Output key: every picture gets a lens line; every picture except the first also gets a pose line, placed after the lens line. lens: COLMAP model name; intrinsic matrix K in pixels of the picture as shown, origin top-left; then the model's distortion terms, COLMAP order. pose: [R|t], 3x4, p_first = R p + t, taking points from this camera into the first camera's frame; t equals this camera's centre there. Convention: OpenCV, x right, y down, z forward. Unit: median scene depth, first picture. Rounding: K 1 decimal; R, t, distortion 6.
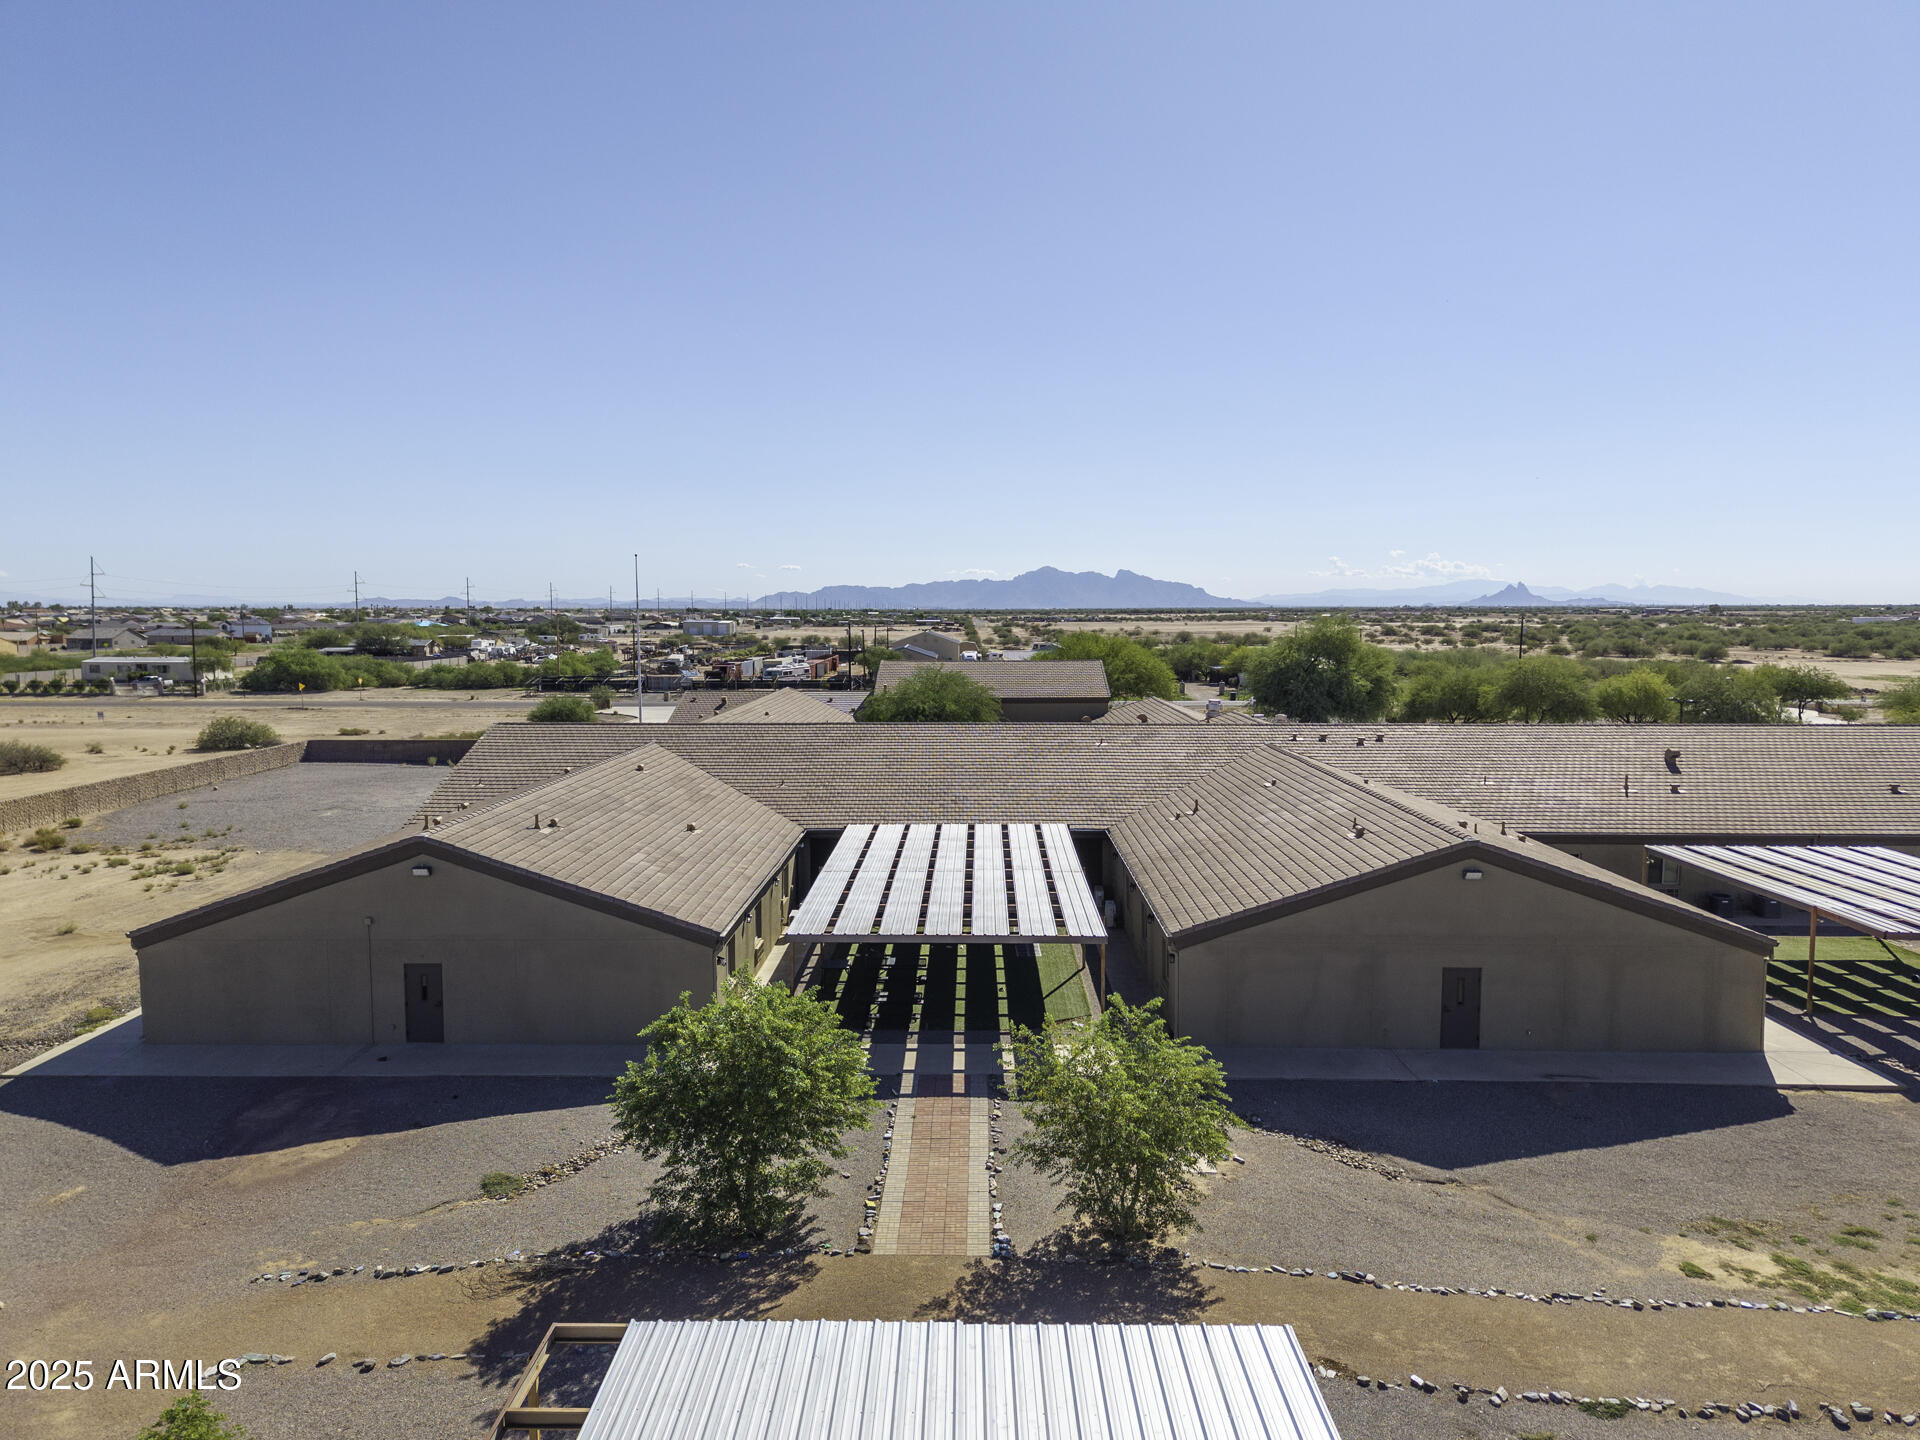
lens RADIAL K [[1277.3, 0, 952.7], [0, 1277.3, 716.3], [0, 0, 1]] dist [0.052593, -0.034759]
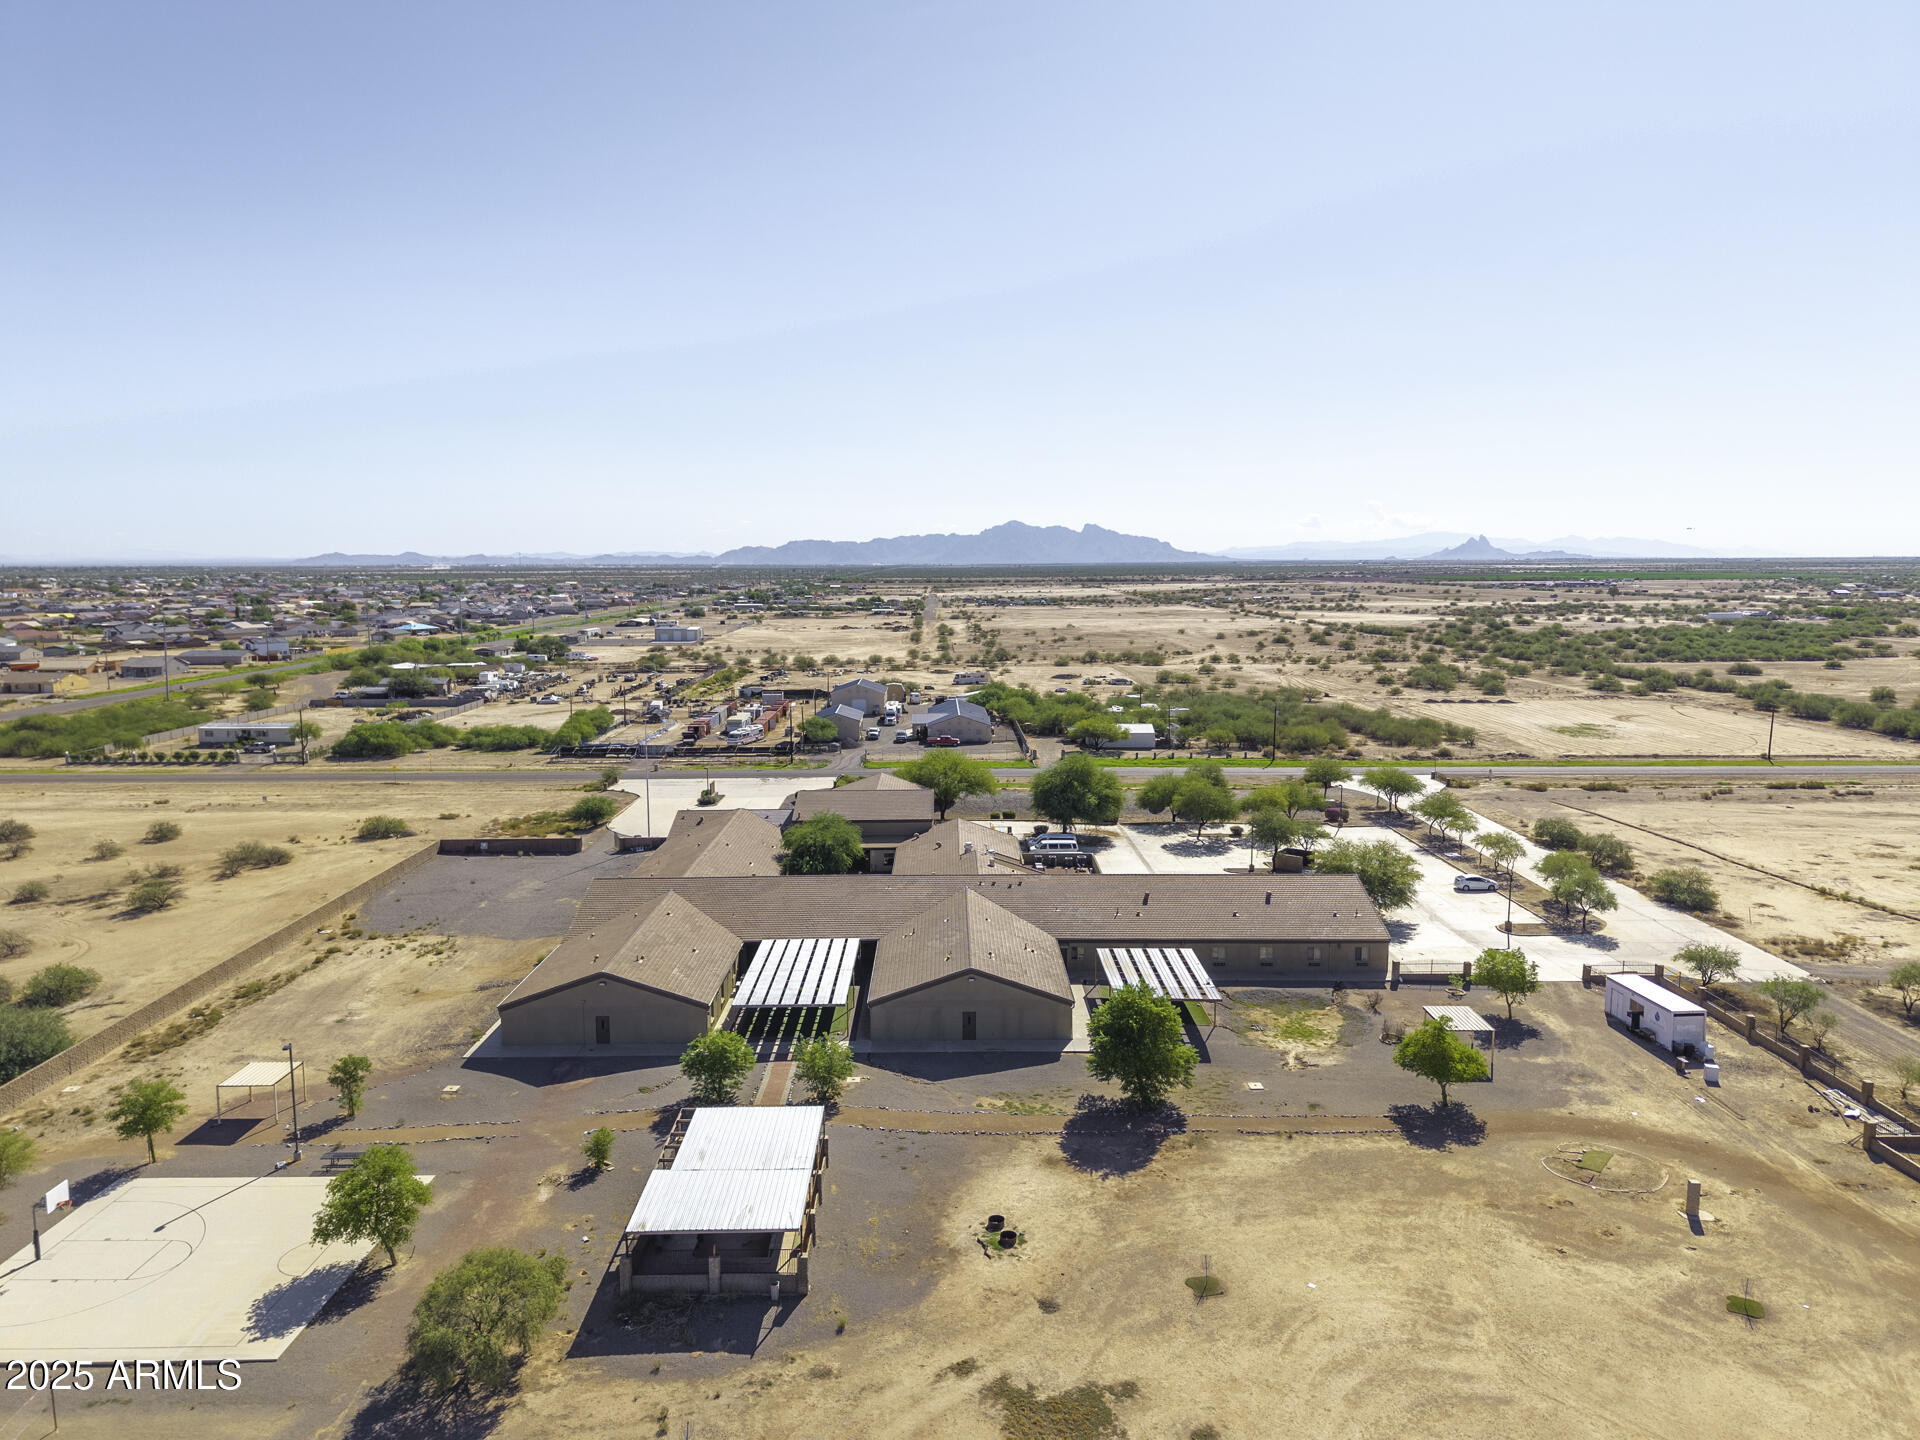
lens RADIAL K [[1277.3, 0, 955.5], [0, 1277.3, 720.1], [0, 0, 1]] dist [0.052593, -0.034759]
pose [[0.999613, -0.006557, 0.027040, 0.295380], [0.005496, 0.999219, 0.039119, -0.574995], [-0.027275, -0.038955, 0.998869, -1.848929]]
